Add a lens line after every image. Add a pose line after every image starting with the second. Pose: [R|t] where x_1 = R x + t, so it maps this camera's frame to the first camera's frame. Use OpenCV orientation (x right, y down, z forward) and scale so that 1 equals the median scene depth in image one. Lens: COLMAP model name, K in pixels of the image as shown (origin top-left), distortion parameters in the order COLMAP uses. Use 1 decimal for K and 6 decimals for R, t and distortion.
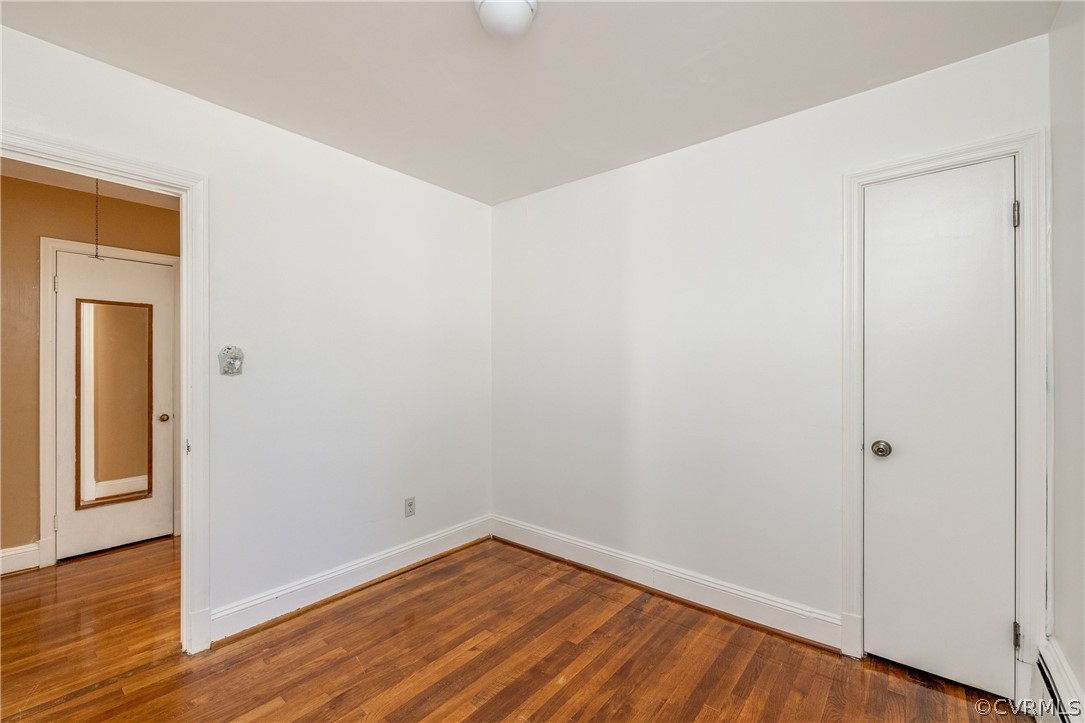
lens RADIAL K [[455.3, 0, 541.1], [0, 455.3, 352.8], [0, 0, 1]] dist [-0.004138, 0.000706]
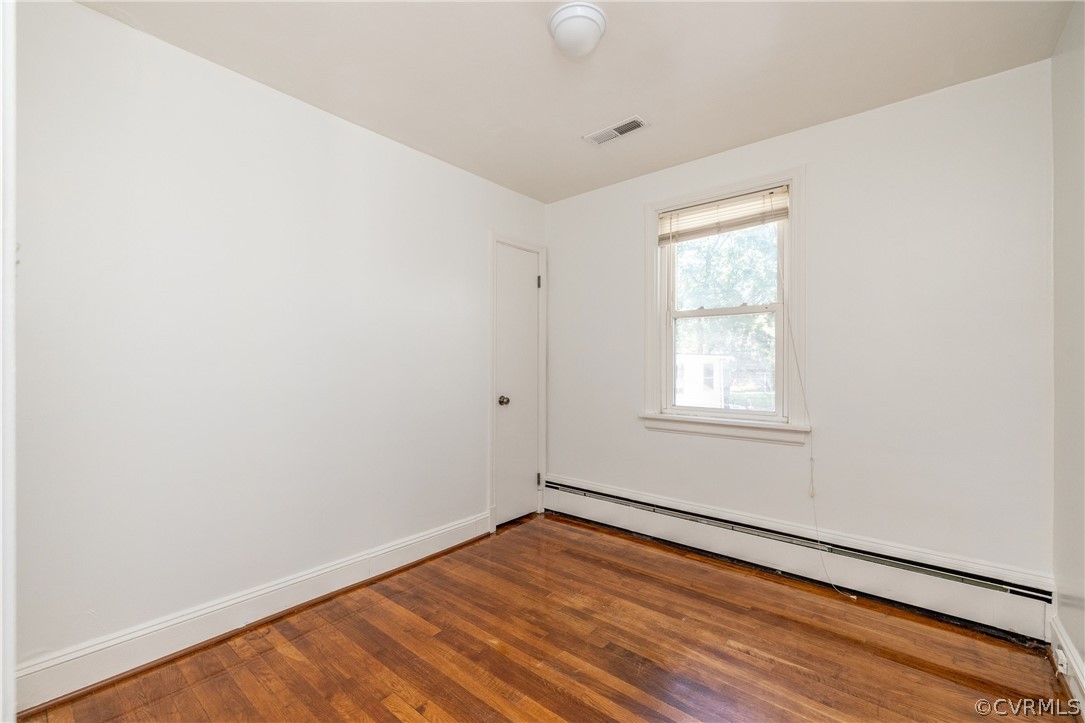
lens RADIAL K [[455.3, 0, 544.8], [0, 455.3, 361.8], [0, 0, 1]] dist [-0.004138, 0.000706]
pose [[0.011911, 0.003406, 0.999923, -0.845562], [-0.029566, 0.999558, -0.003053, 0.056823], [-0.999492, -0.029527, 0.012006, 0.738469]]
